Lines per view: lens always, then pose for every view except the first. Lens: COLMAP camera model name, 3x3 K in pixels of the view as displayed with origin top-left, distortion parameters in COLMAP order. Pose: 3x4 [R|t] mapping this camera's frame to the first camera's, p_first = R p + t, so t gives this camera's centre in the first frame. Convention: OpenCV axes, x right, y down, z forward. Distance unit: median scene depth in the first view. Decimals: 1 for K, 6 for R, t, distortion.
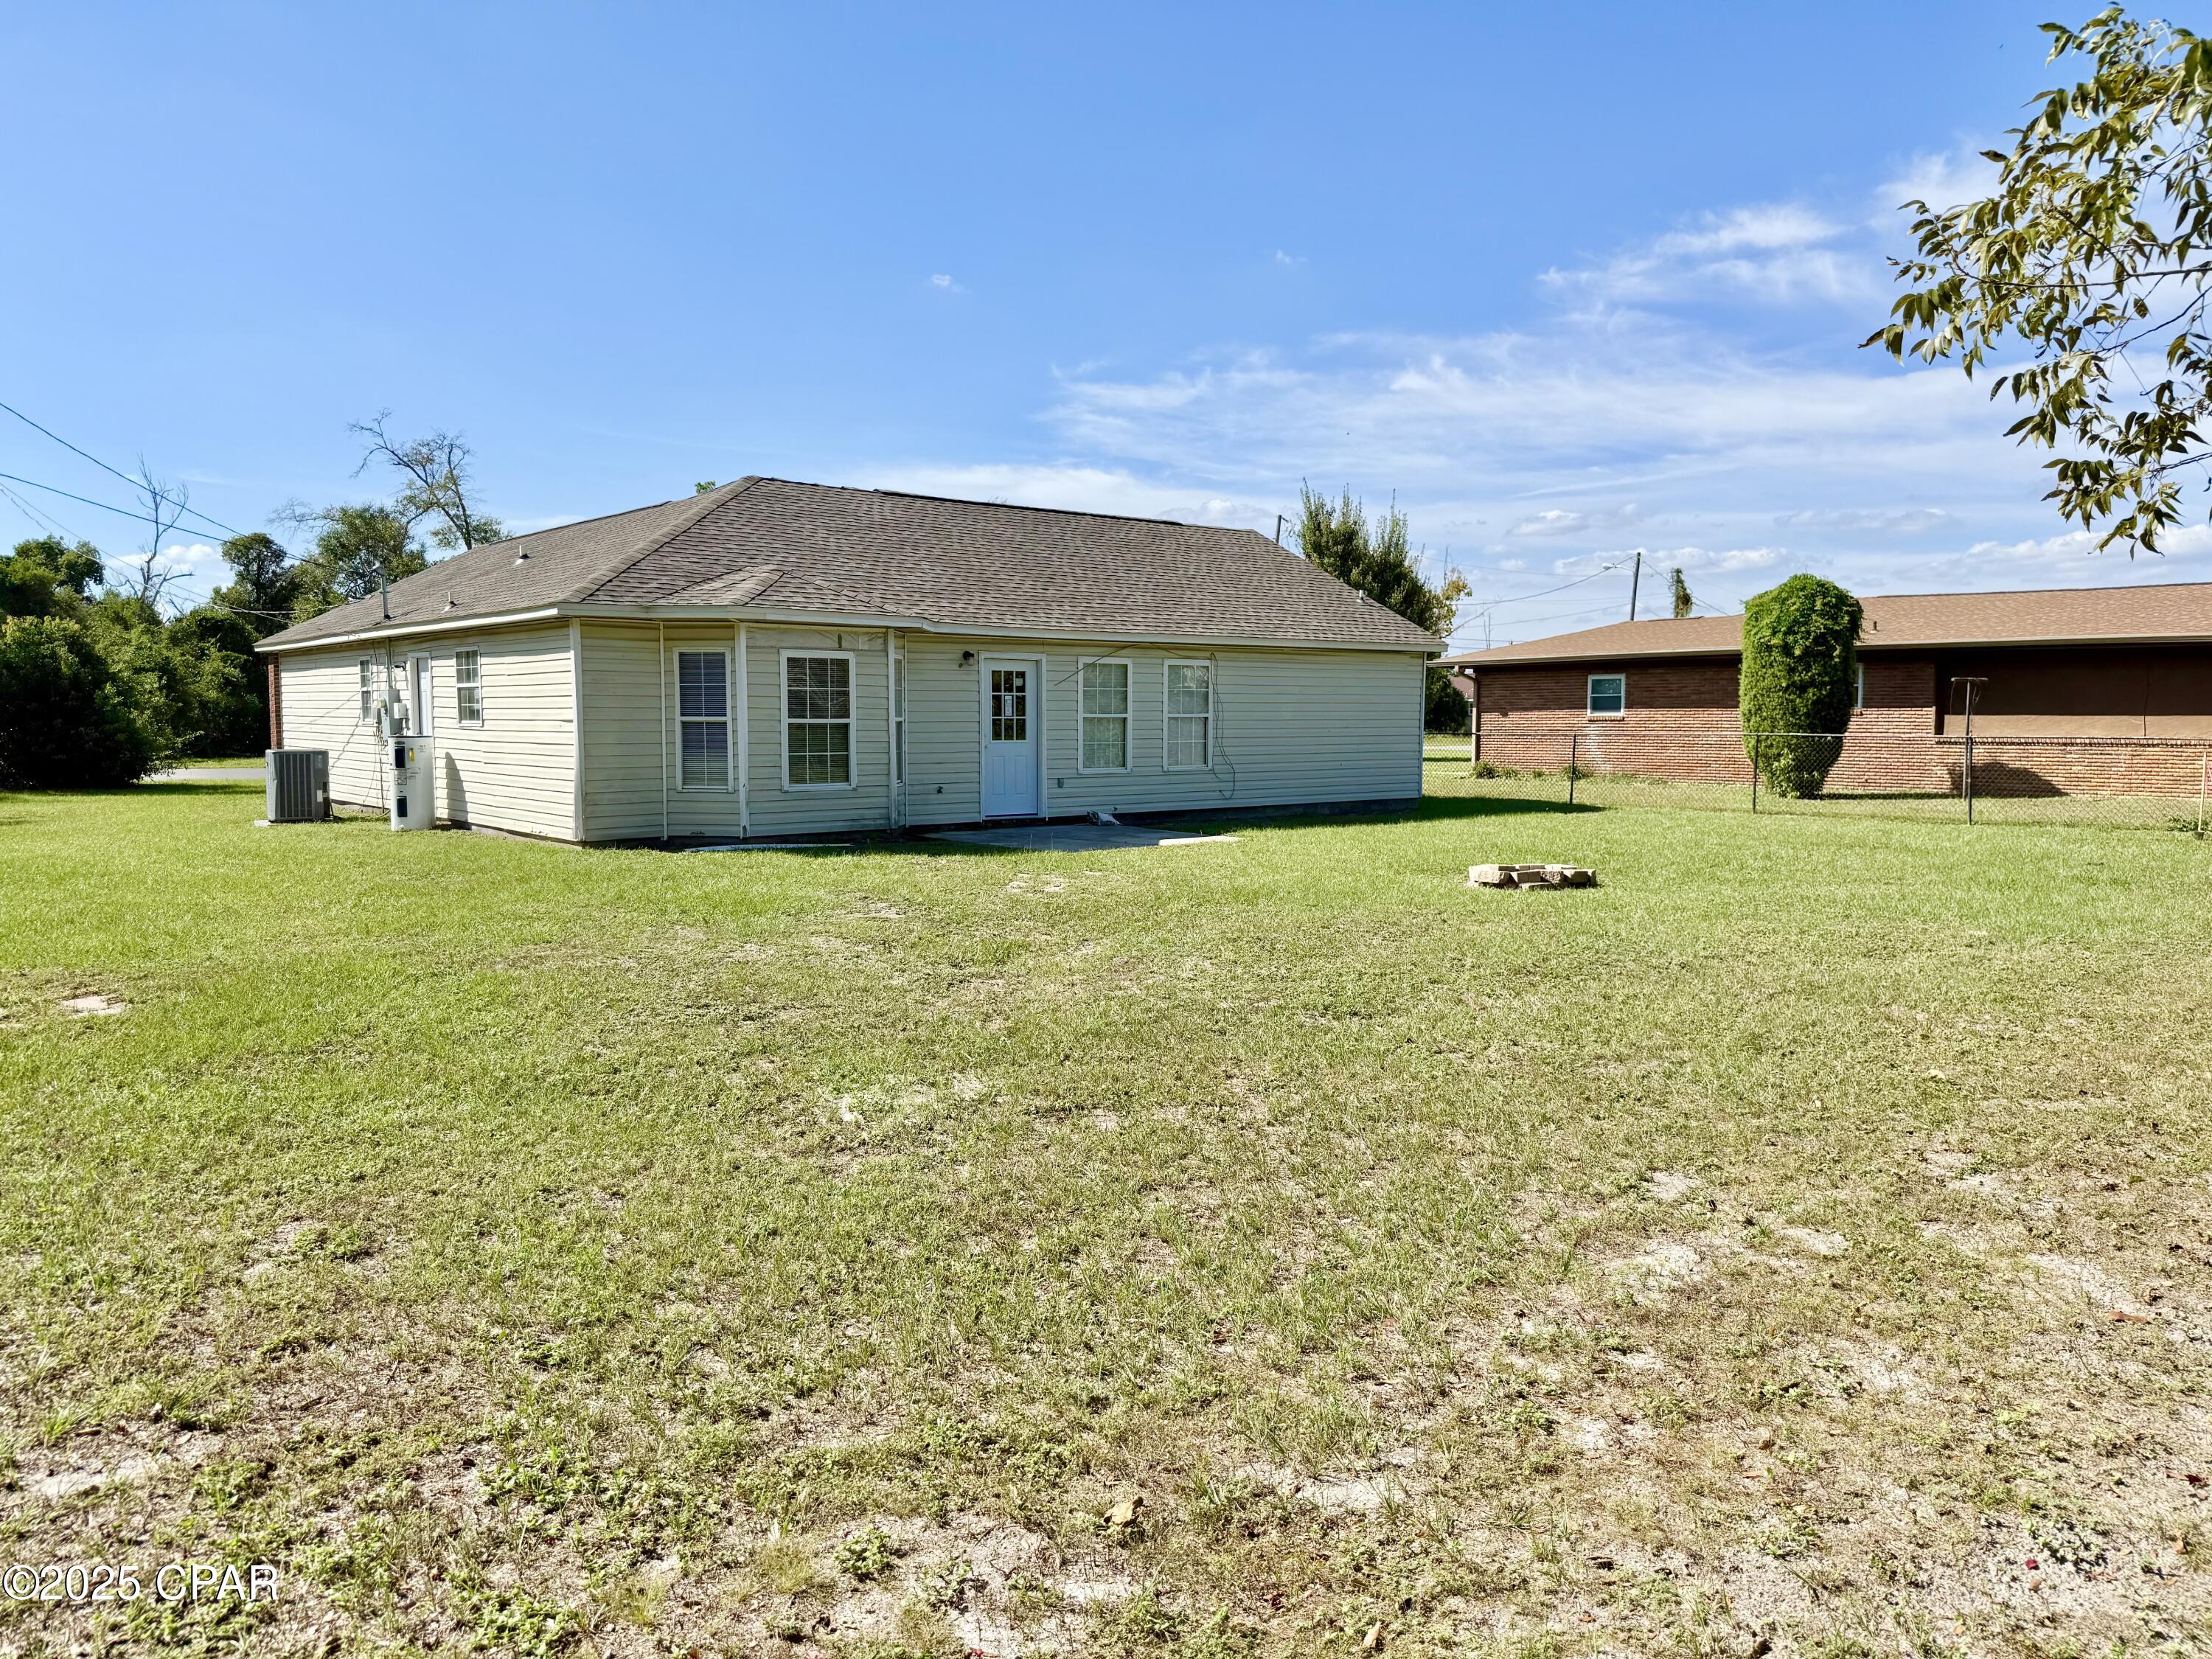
lens RADIAL K [[1548.1, 0, 1082.5], [0, 1548.1, 832.7], [0, 0, 1]] dist [0.066930, -0.092471]
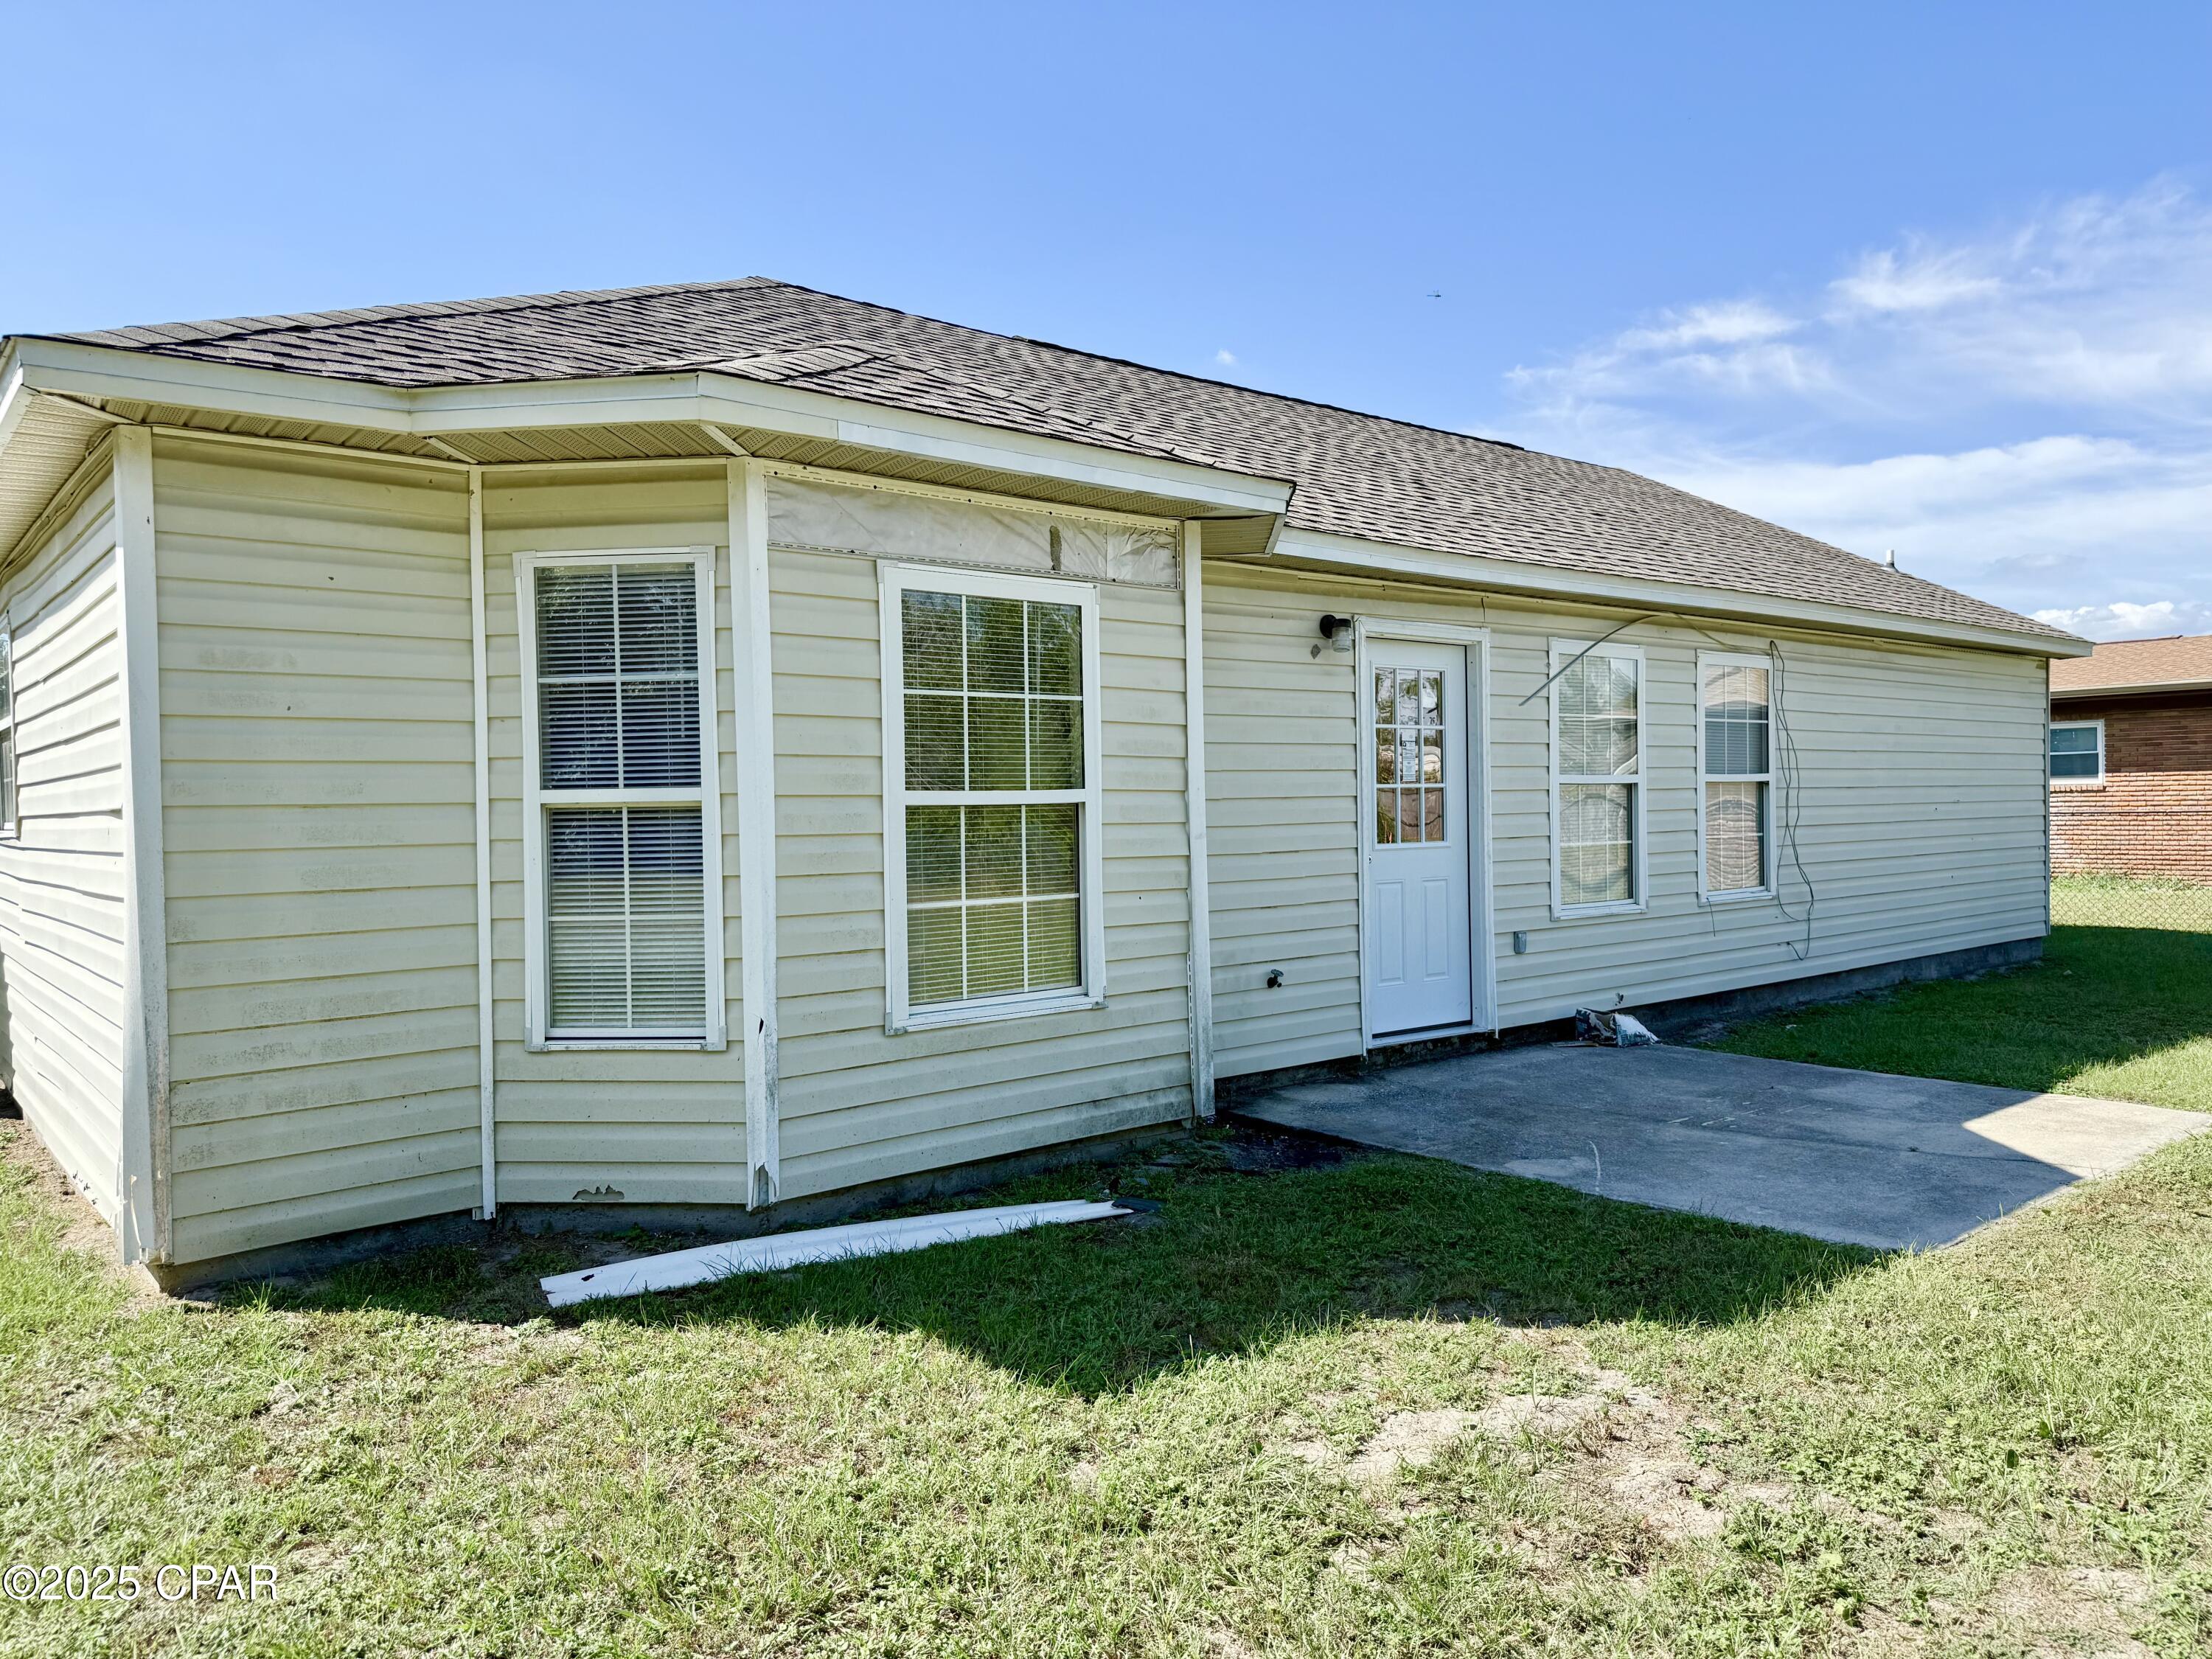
lens RADIAL K [[1548.1, 0, 1116.3], [0, 1548.1, 839.5], [0, 0, 1]] dist [0.066930, -0.092471]
pose [[0.998927, -0.024414, 0.039362, -0.132399], [0.026774, 0.997804, -0.060589, -0.036591], [-0.037796, 0.061578, 0.997386, 0.573632]]
